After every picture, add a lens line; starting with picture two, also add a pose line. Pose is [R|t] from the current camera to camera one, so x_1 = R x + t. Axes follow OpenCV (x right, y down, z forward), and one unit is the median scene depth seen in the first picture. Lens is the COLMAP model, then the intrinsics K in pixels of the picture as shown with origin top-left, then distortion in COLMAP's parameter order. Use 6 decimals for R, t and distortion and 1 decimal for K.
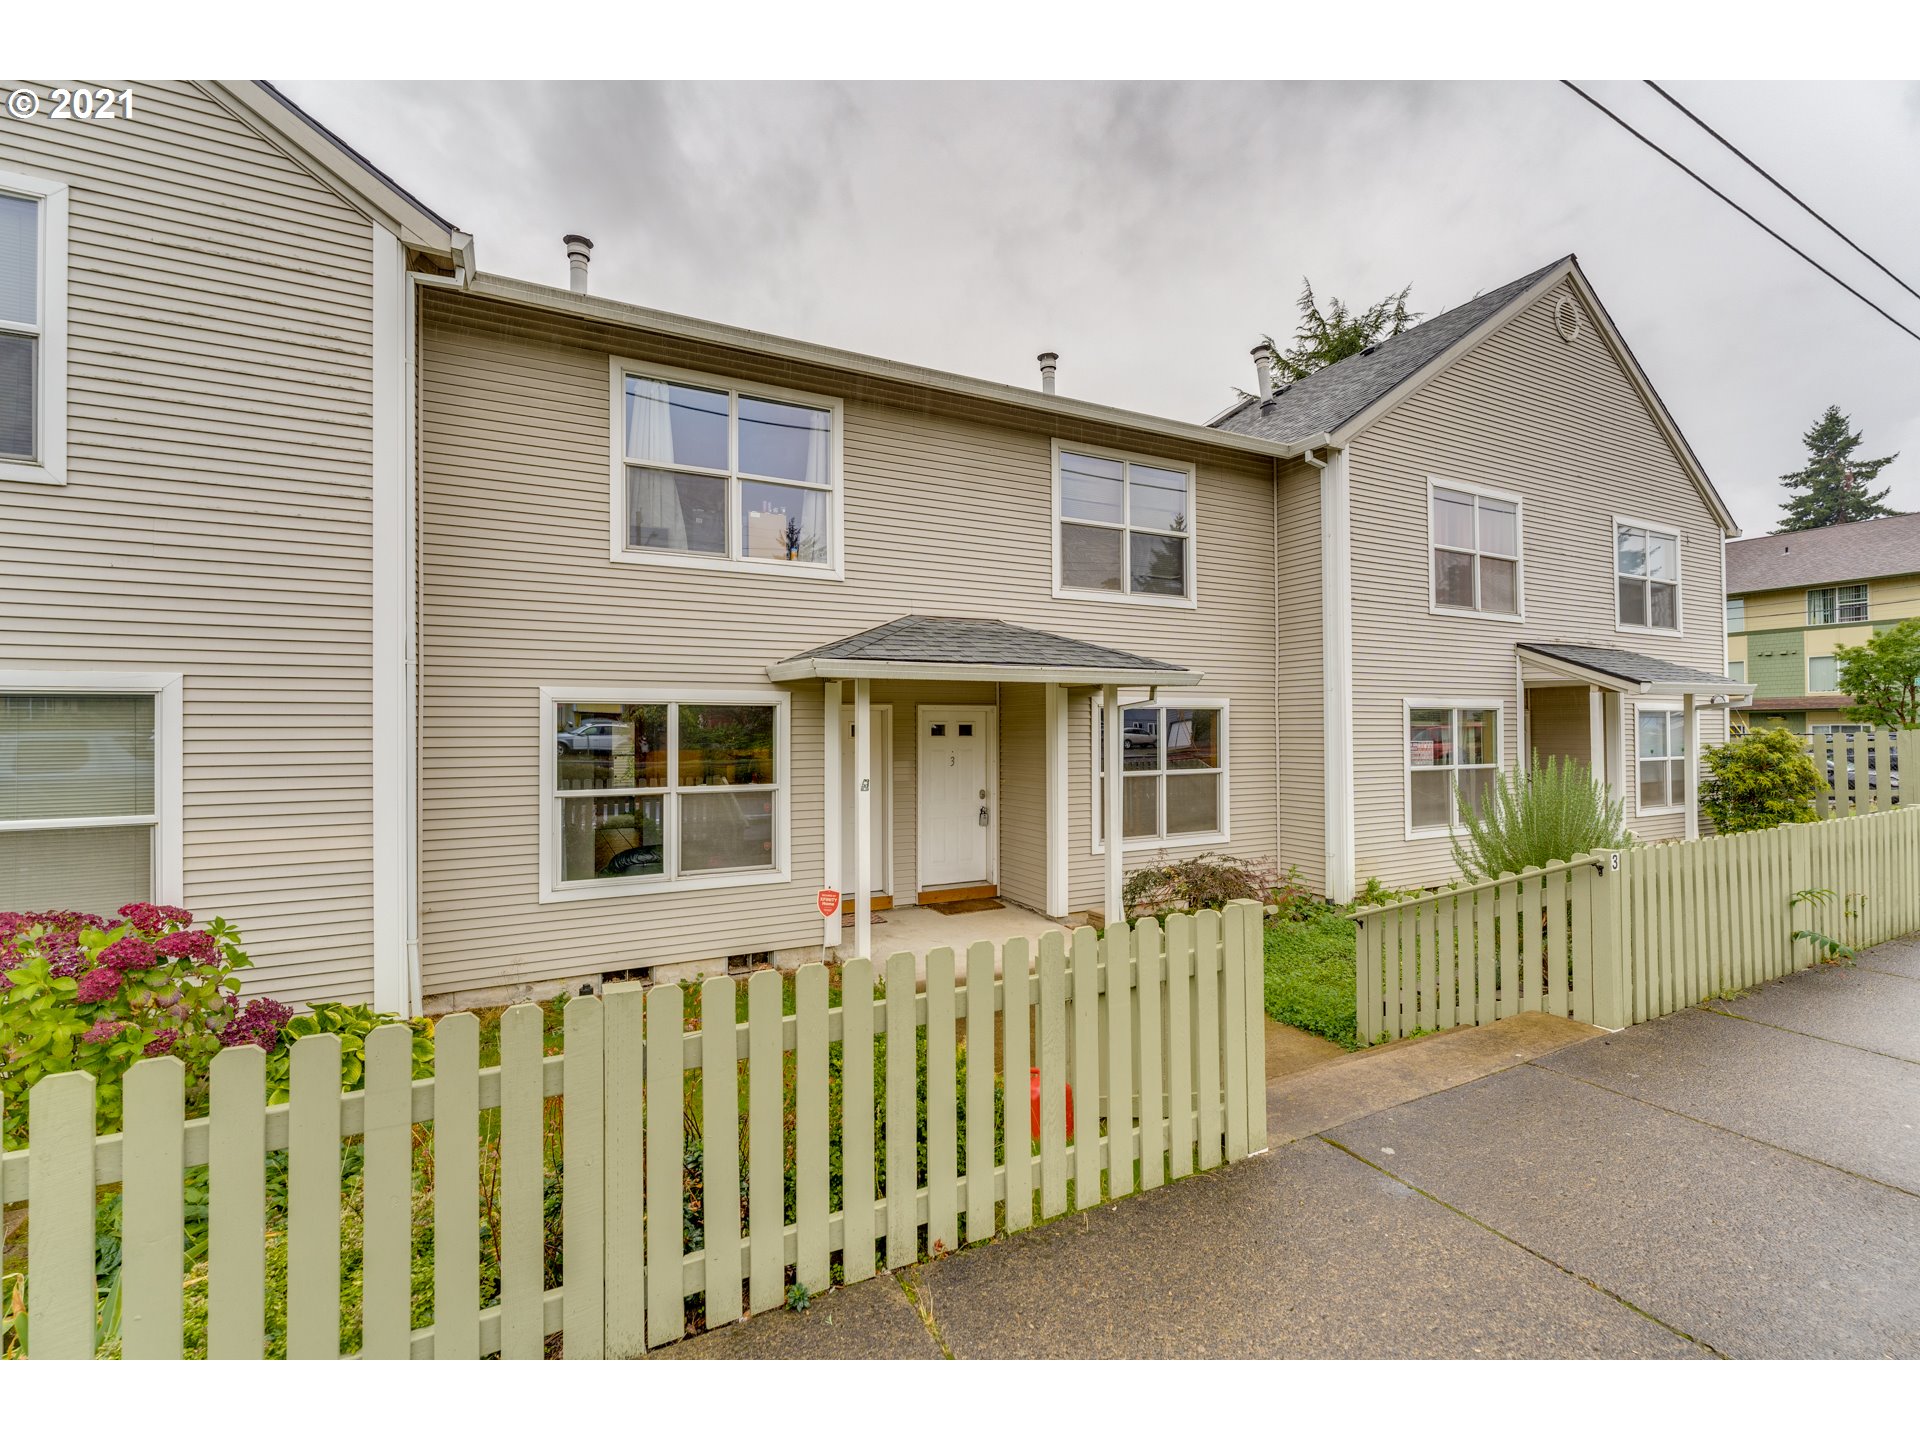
lens RADIAL K [[827.9, 0, 958.2], [0, 827.9, 718.8], [0, 0, 1]] dist [-0.003142, 0.002818]
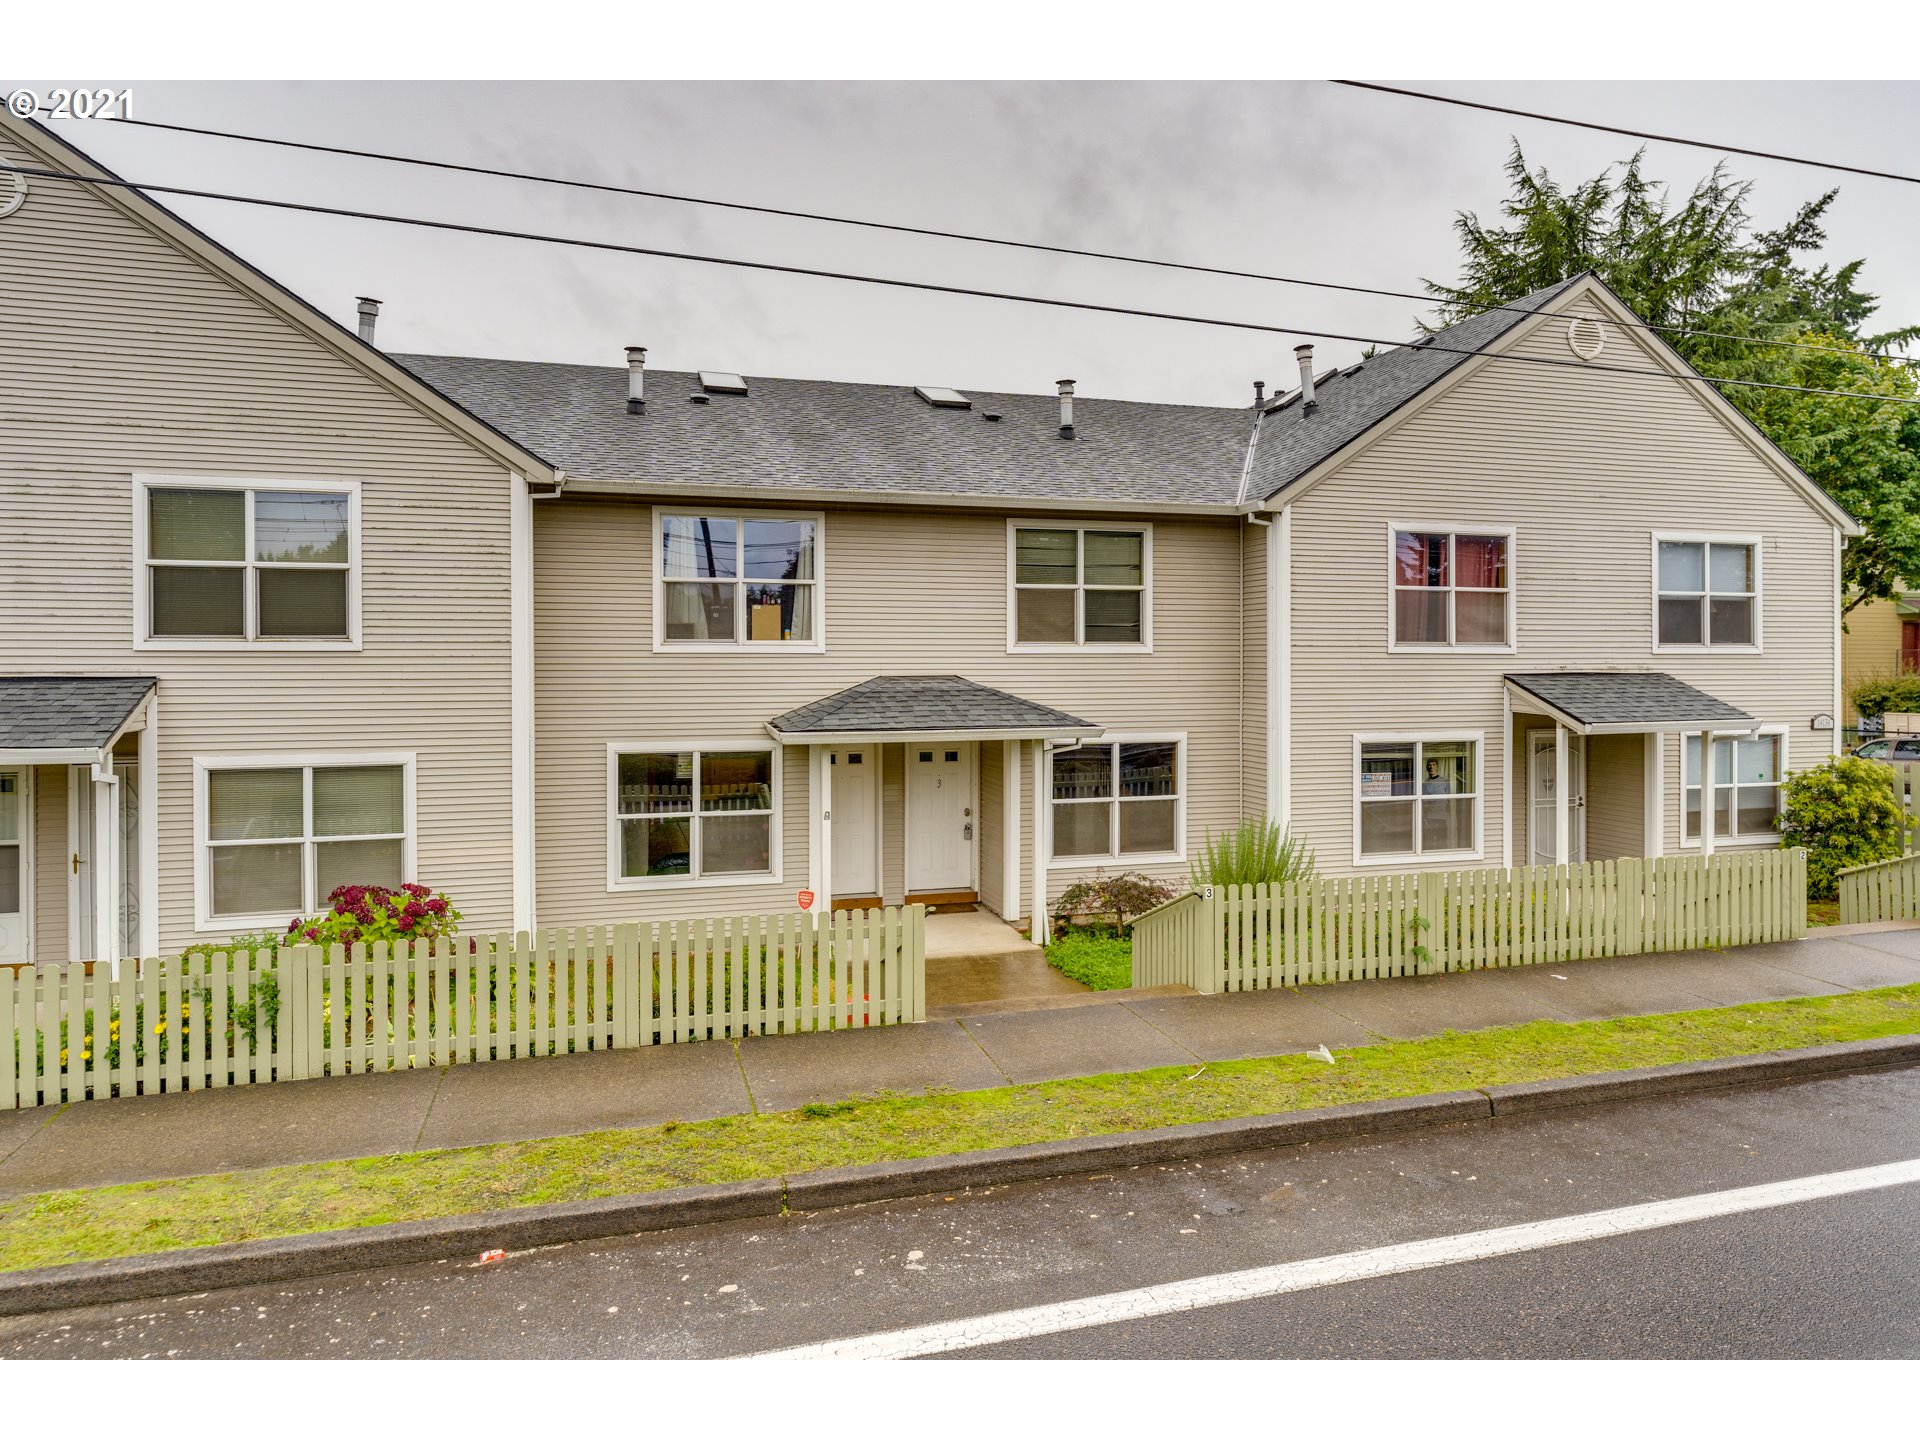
lens RADIAL K [[1187.8, 0, 953.9], [0, 1187.8, 666.3], [0, 0, 1]] dist [0.002921, -0.003321]
pose [[0.982565, 0.004687, -0.185860, 0.405780], [-0.001749, 0.999871, 0.015965, -0.176213], [0.185911, -0.015362, 0.982446, -0.789080]]
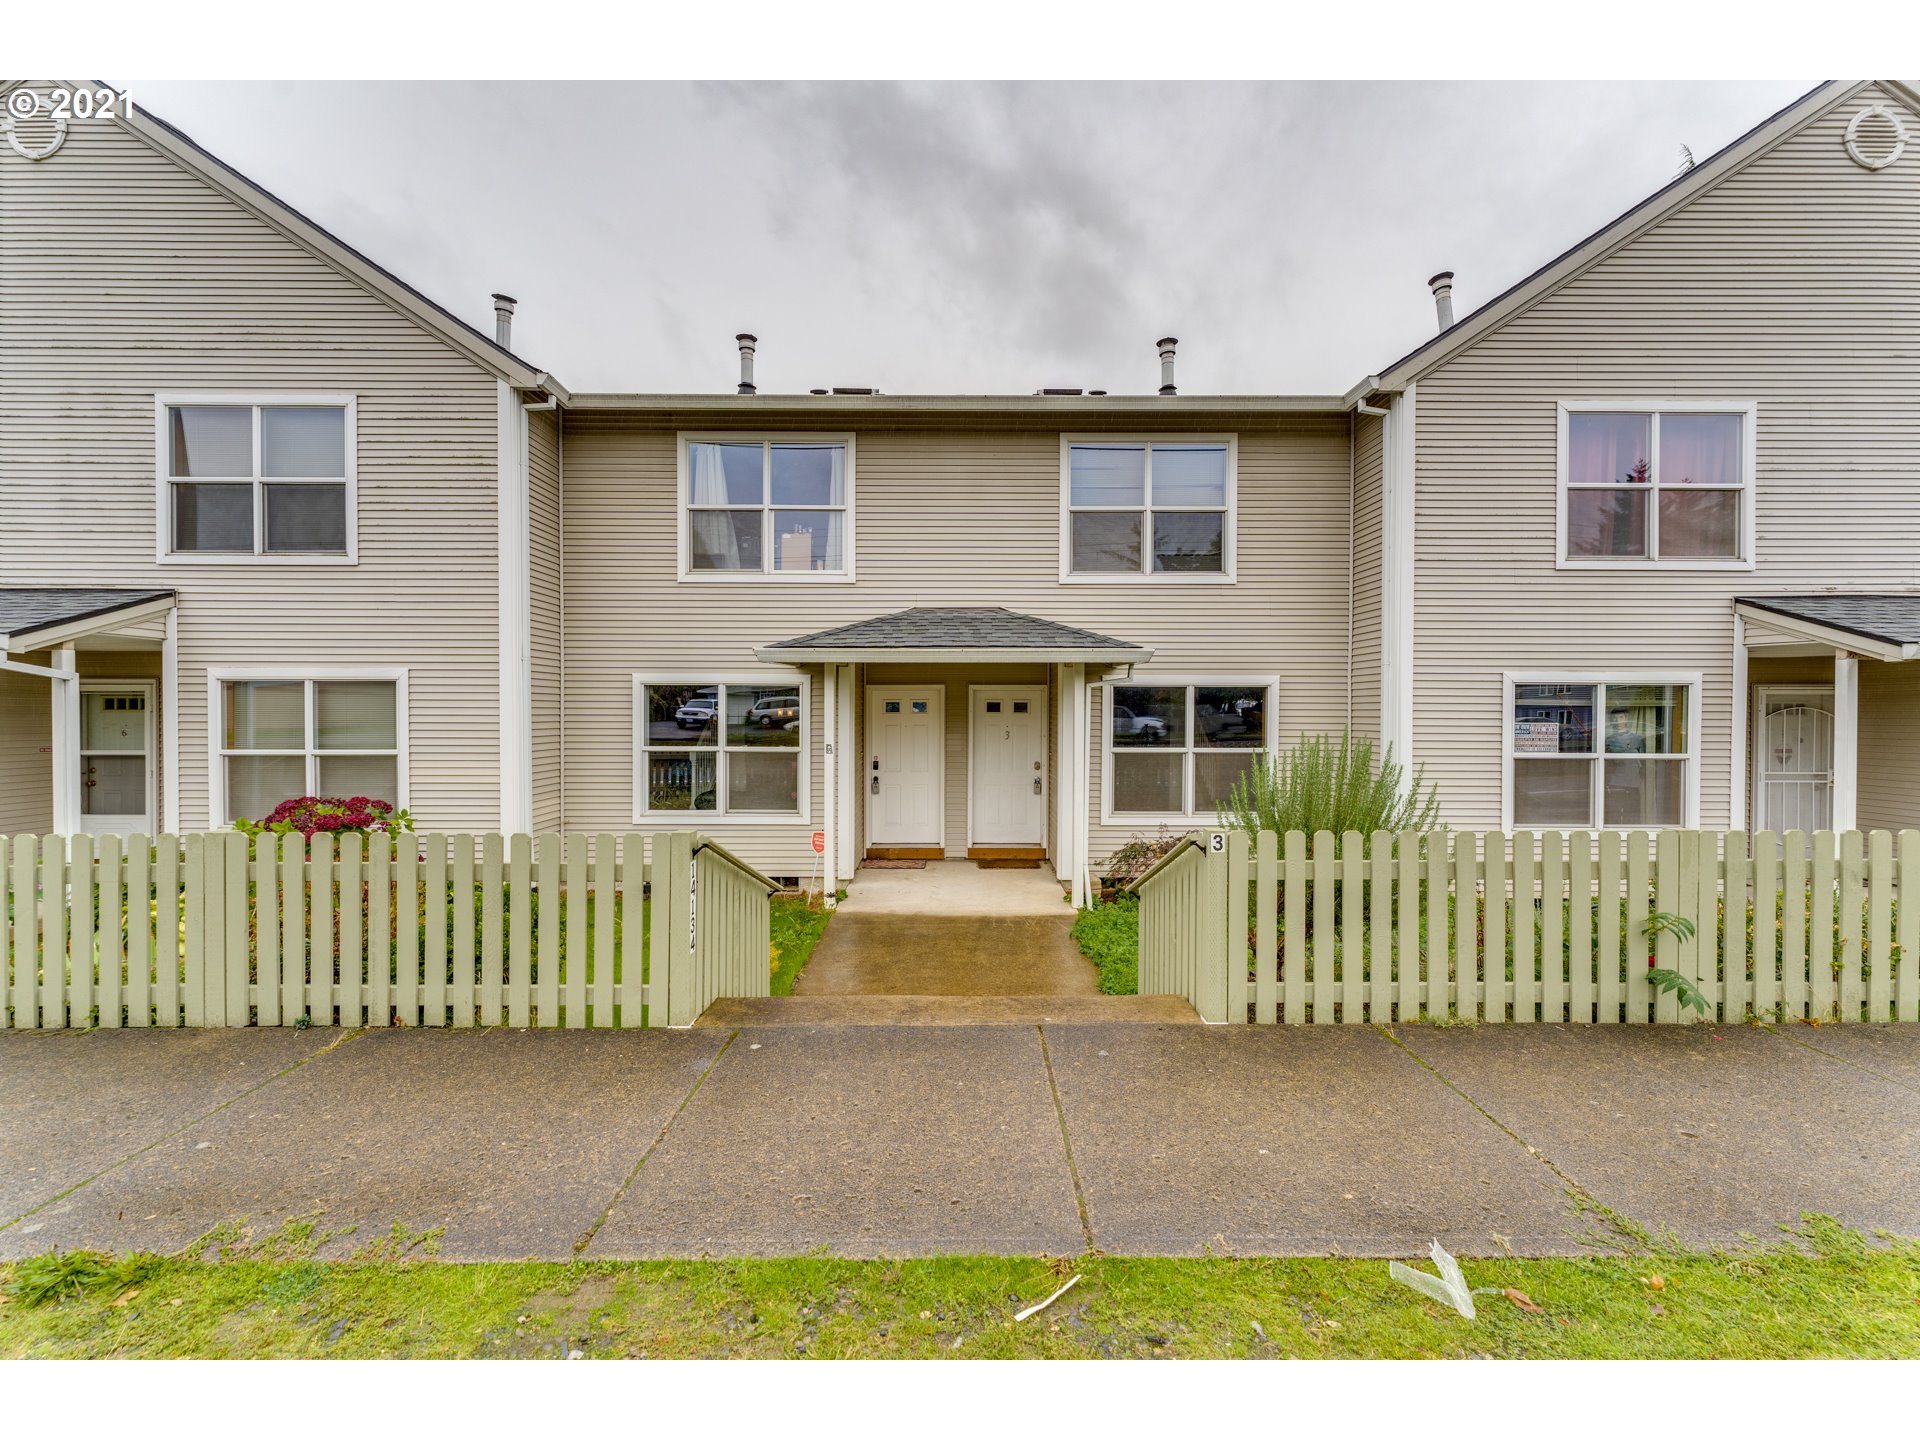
lens RADIAL K [[762.6, 0, 960.8], [0, 762.6, 722.4], [0, 0, 1]] dist [0.002419, -0.000656]
pose [[0.892037, 0.012833, -0.451780, 0.510323], [-0.001293, 0.999665, 0.025843, 0.009298], [0.451961, -0.022468, 0.891755, 0.063306]]
